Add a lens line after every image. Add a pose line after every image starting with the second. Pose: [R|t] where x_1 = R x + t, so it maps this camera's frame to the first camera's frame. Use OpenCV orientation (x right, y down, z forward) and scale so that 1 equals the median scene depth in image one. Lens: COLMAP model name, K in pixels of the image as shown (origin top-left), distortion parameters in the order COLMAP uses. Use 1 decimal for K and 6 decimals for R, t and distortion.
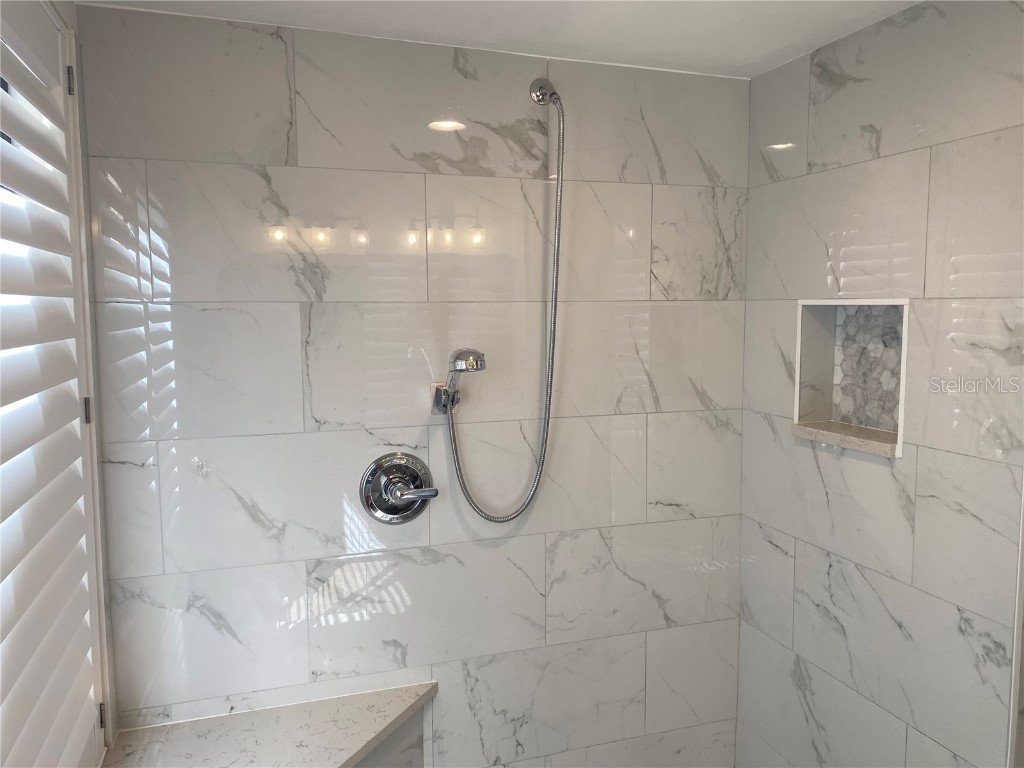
lens RADIAL K [[777.6, 0, 513.6], [0, 777.6, 387.9], [0, 0, 1]] dist [0.109869, -0.206238]
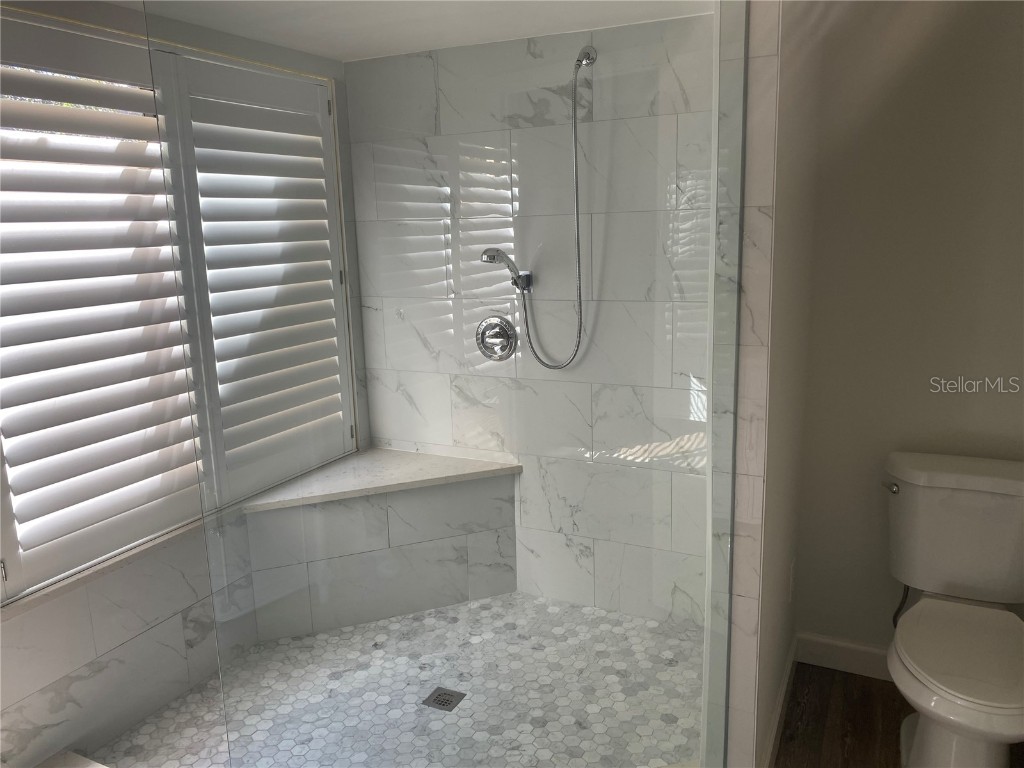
lens RADIAL K [[777.6, 0, 513.6], [0, 777.6, 387.9], [0, 0, 1]] dist [0.109869, -0.206238]
pose [[0.710036, 0.131078, -0.691858, 0.980590], [-0.047612, 0.989210, 0.138550, 0.008863], [0.702553, -0.065435, 0.708616, -0.096943]]
